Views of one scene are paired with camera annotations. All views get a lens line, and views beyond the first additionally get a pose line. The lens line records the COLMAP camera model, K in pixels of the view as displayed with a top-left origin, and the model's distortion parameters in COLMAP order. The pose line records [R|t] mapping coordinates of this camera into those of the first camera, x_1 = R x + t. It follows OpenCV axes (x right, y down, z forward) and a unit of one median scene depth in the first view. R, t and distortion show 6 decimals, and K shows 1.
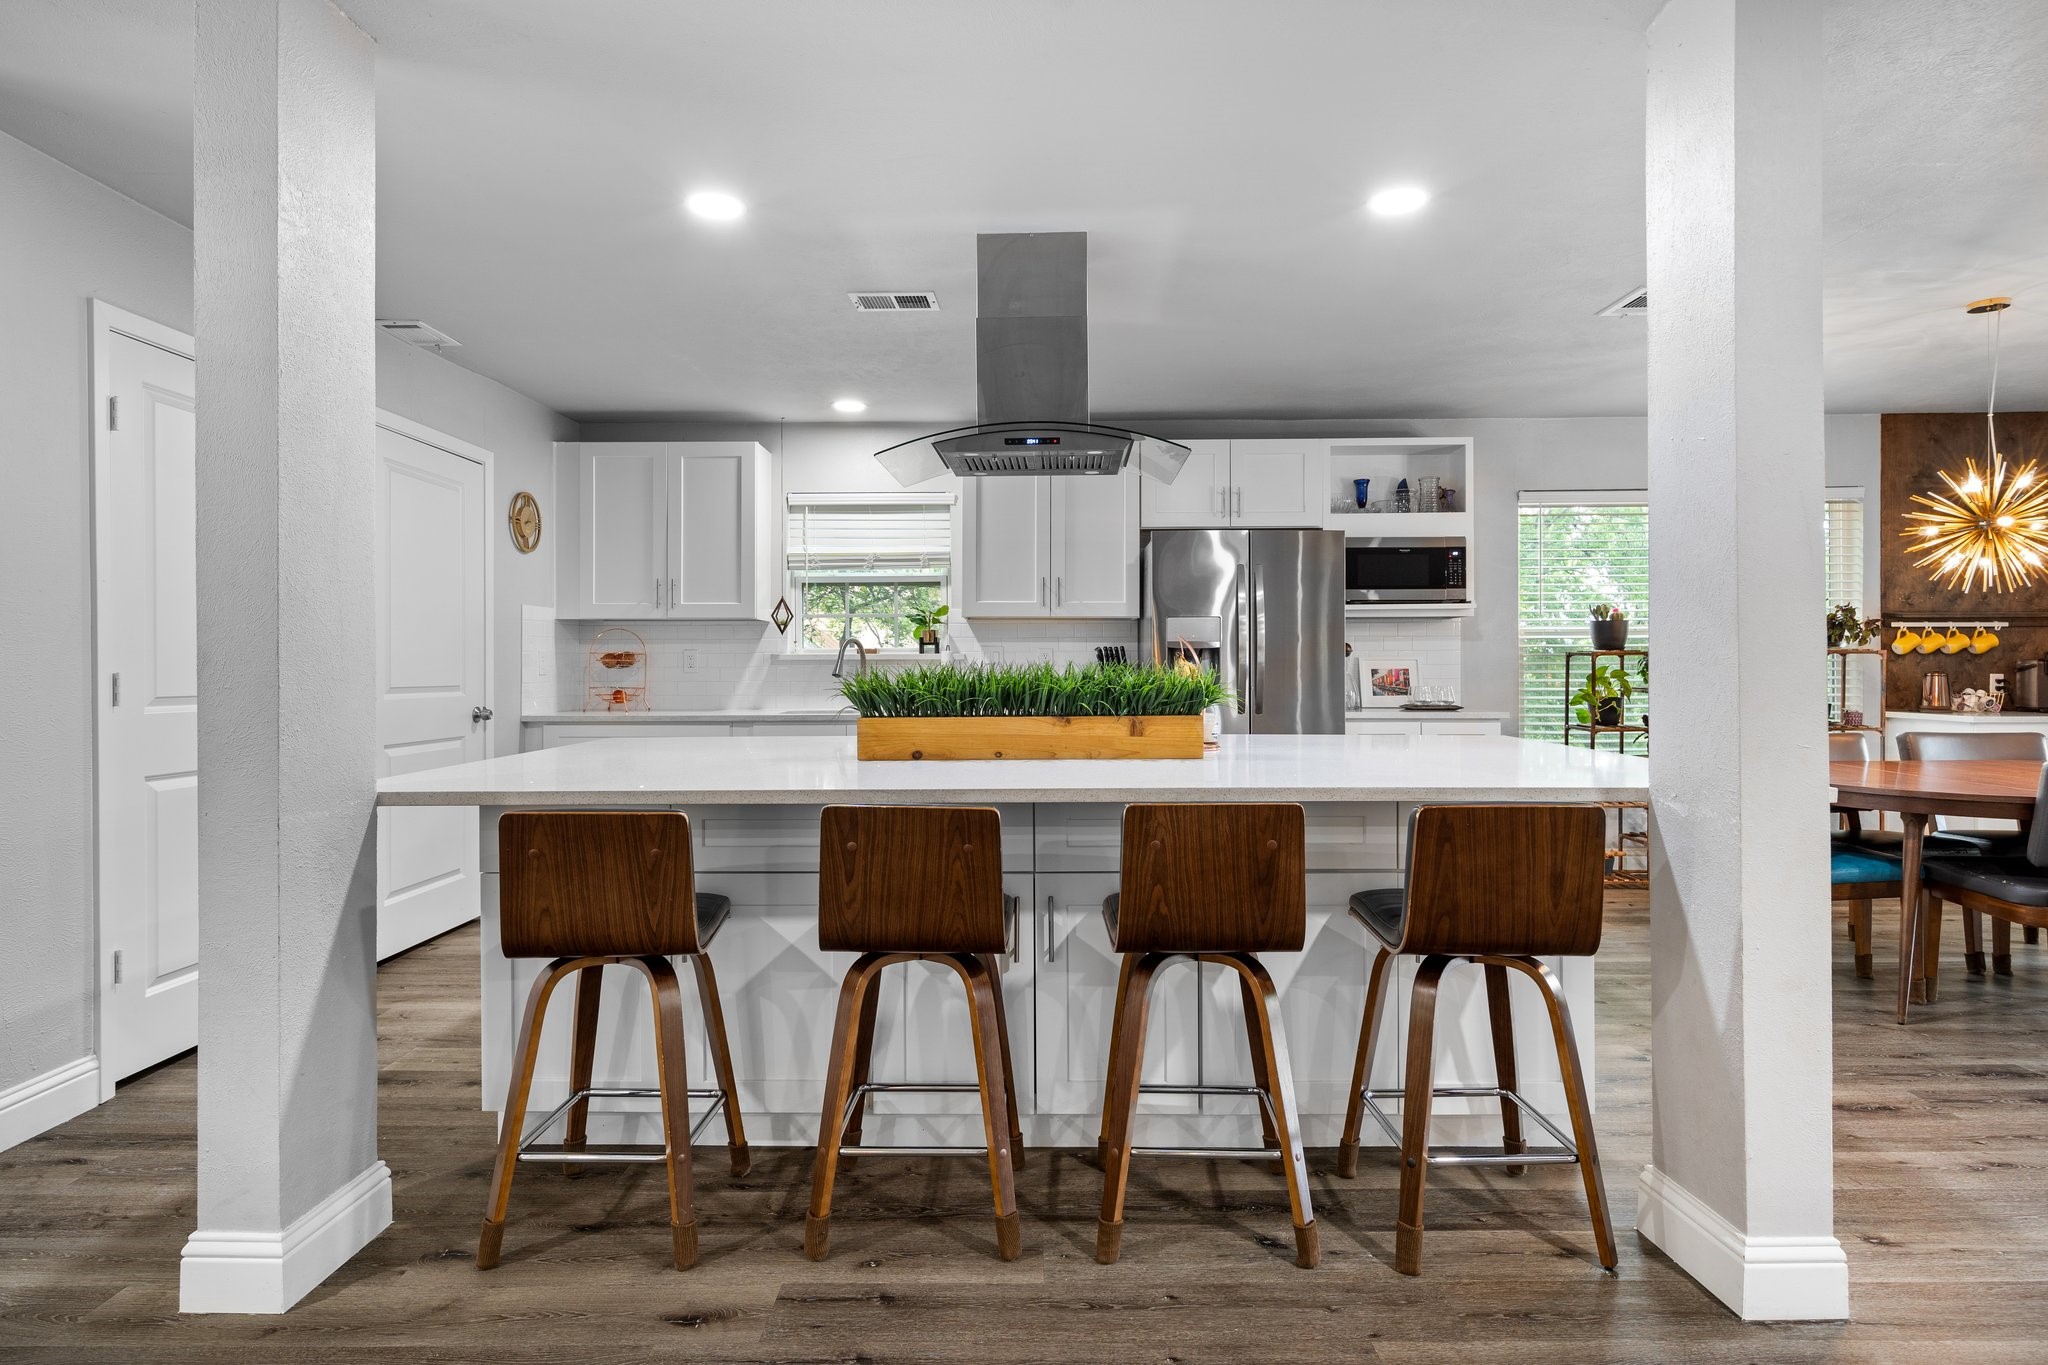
lens RADIAL K [[1093.6, 0, 1025.0], [0, 1093.6, 669.1], [0, 0, 1]] dist [0.003339, 0.001535]
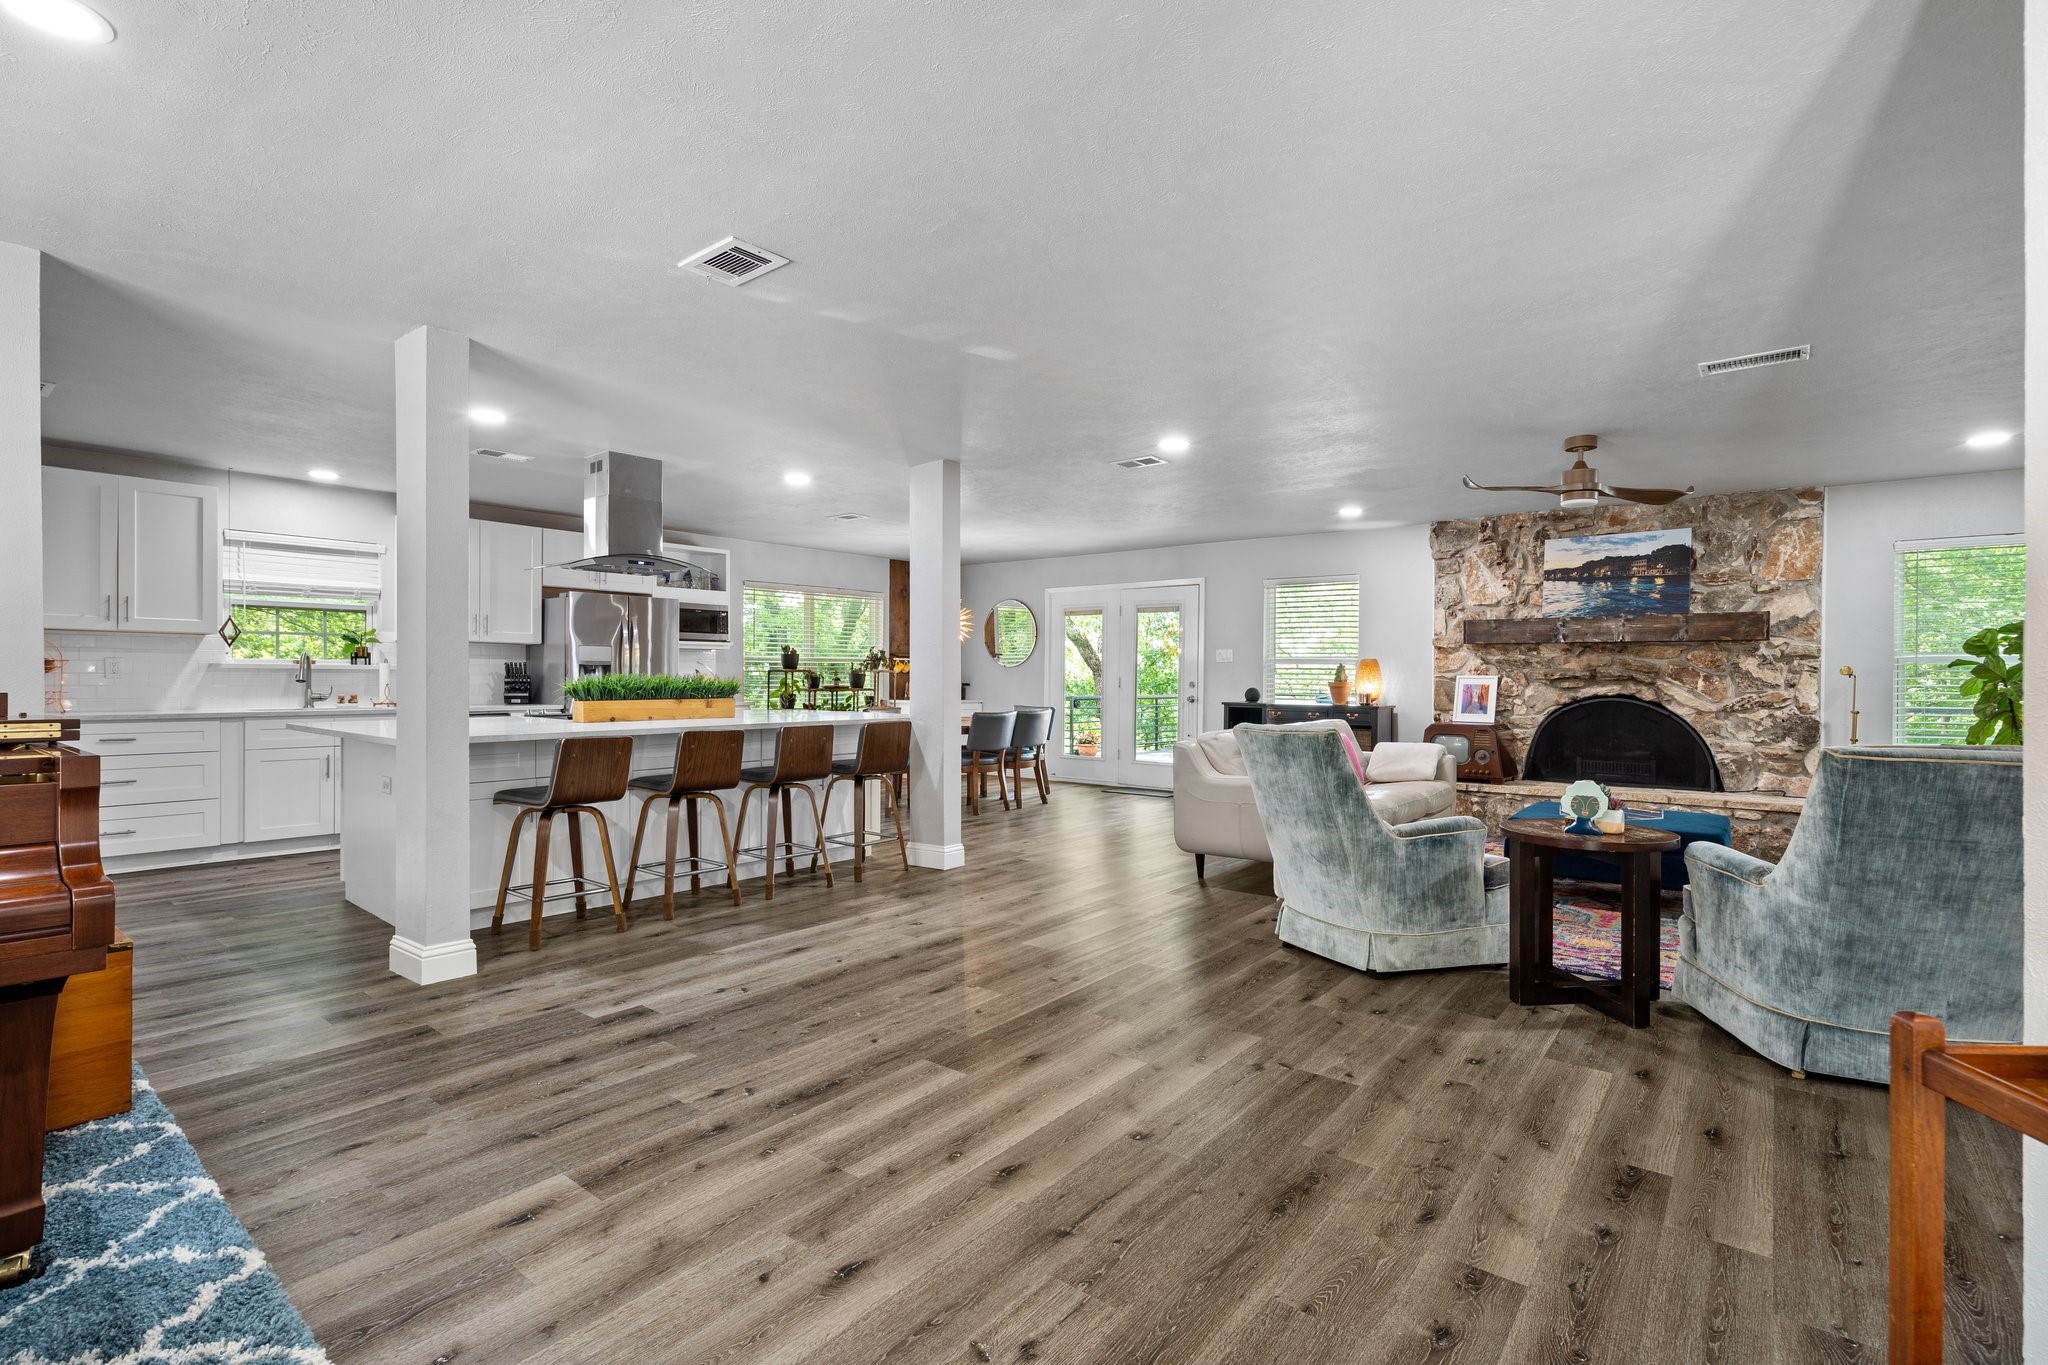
lens RADIAL K [[945.1, 0, 1017.5], [0, 945.1, 681.4], [0, 0, 1]] dist [0.001131, 0.000931]
pose [[0.624732, 0.003977, 0.780829, -0.513300], [-0.004565, 0.999989, -0.001441, 0.003909], [-0.780826, -0.002664, 0.624743, -0.346475]]
